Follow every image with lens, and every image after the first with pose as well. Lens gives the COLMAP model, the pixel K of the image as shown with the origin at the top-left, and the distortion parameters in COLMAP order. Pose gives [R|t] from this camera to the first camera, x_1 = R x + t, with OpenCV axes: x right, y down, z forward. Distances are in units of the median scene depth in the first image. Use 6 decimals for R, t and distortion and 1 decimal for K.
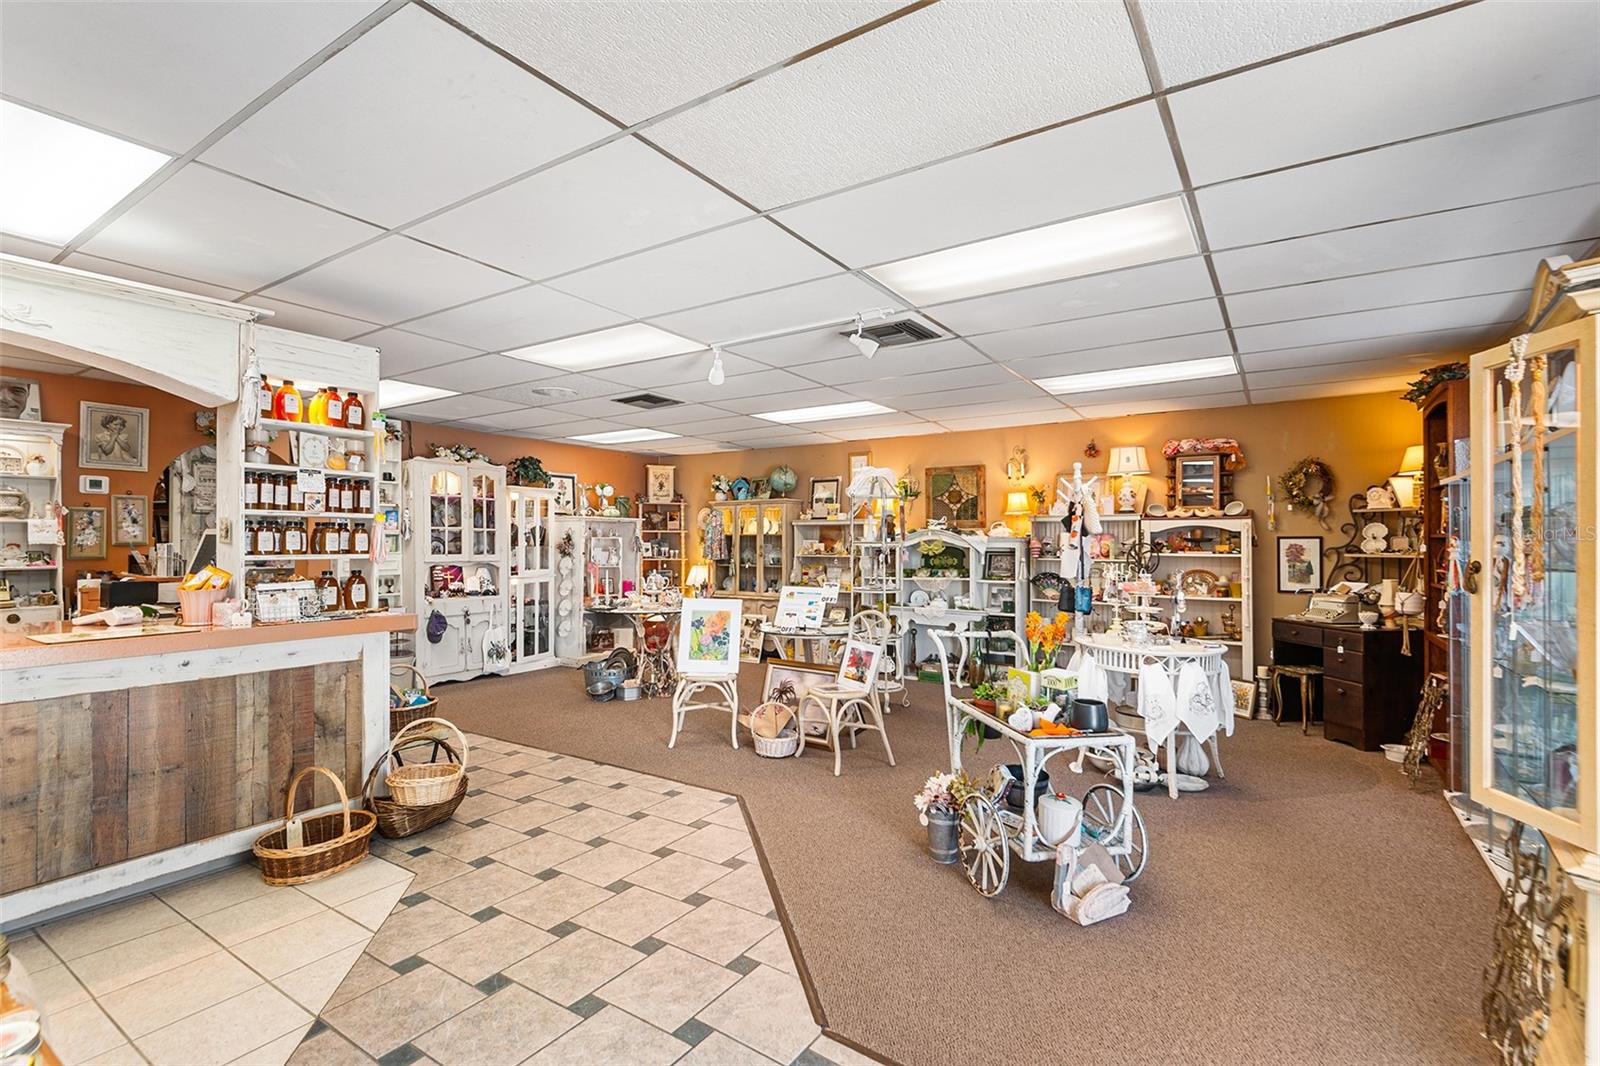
lens RADIAL K [[735.1, 0, 795.6], [0, 735.1, 537.0], [0, 0, 1]] dist [0.025745, -0.015334]
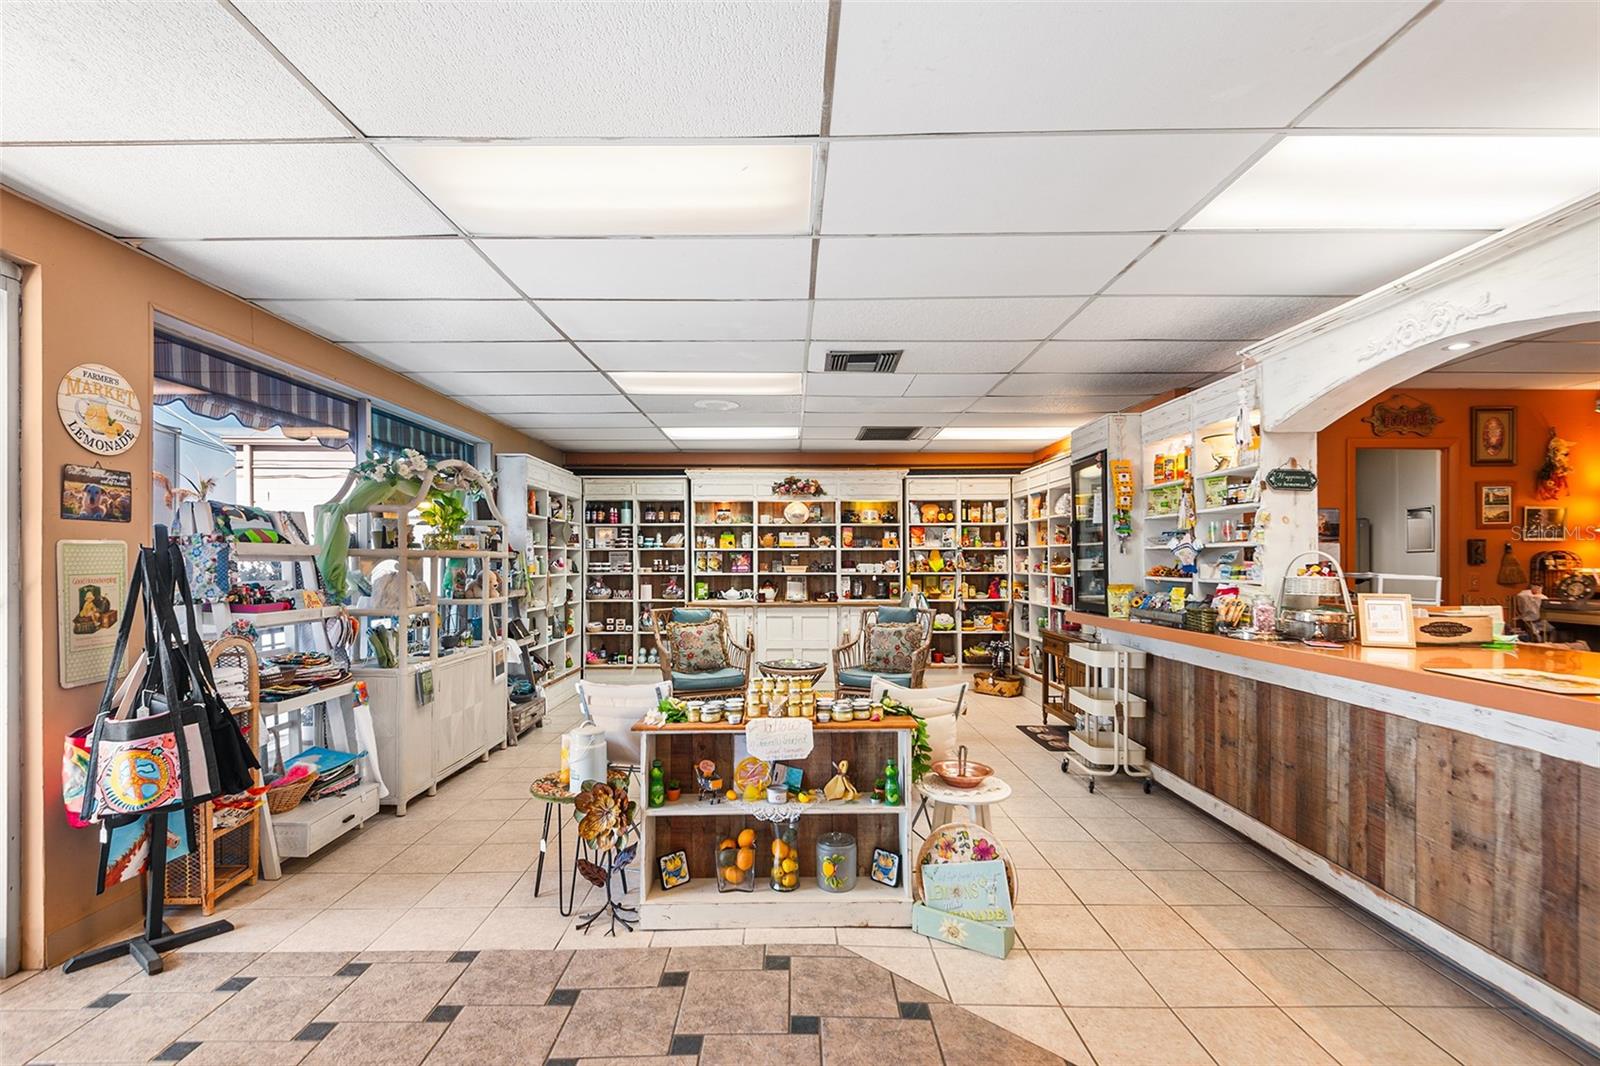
lens RADIAL K [[735.1, 0, 788.6], [0, 735.1, 558.4], [0, 0, 1]] dist [0.025745, -0.015334]
pose [[-0.833376, -0.001712, -0.552704, 0.072292], [0.000844, 0.999990, -0.004369, 0.003982], [0.552706, -0.004108, -0.833366, 0.605052]]
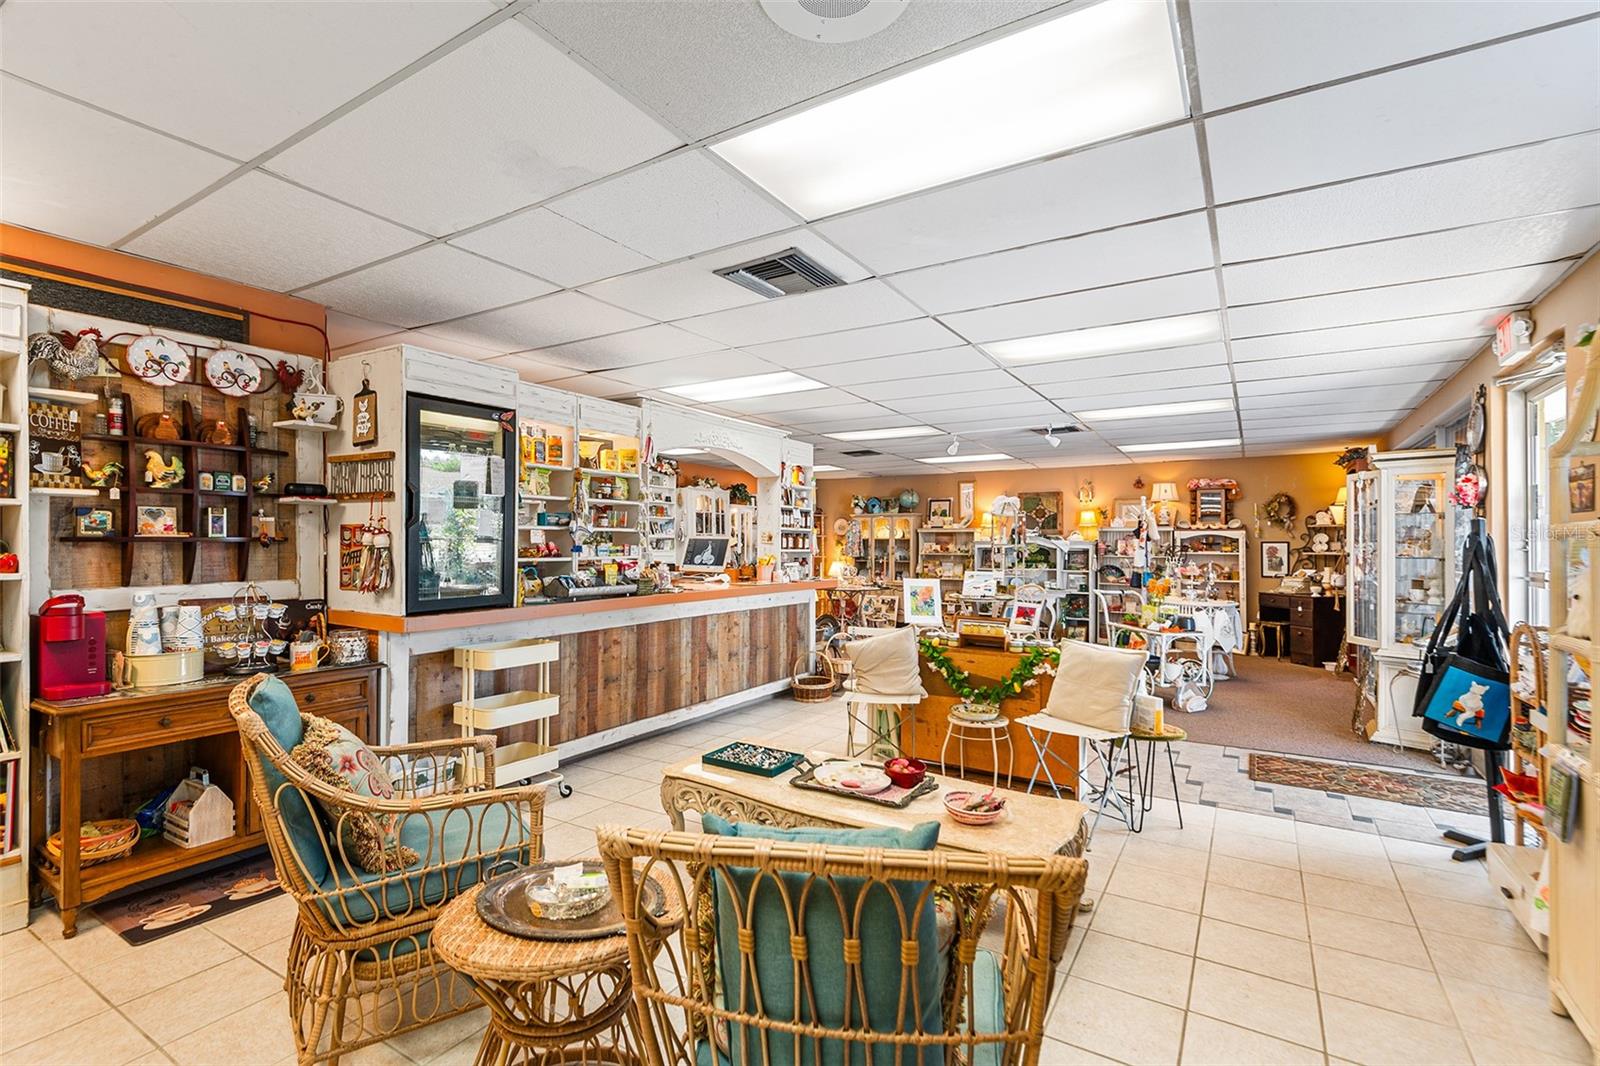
lens RADIAL K [[735.1, 0, 794.6], [0, 735.1, 534.7], [0, 0, 1]] dist [0.025745, -0.015334]
pose [[0.999428, 0.004346, 0.033528, -0.442680], [-0.004091, 0.999962, -0.007663, 0.000491], [-0.033560, 0.007521, 0.999408, -0.608023]]
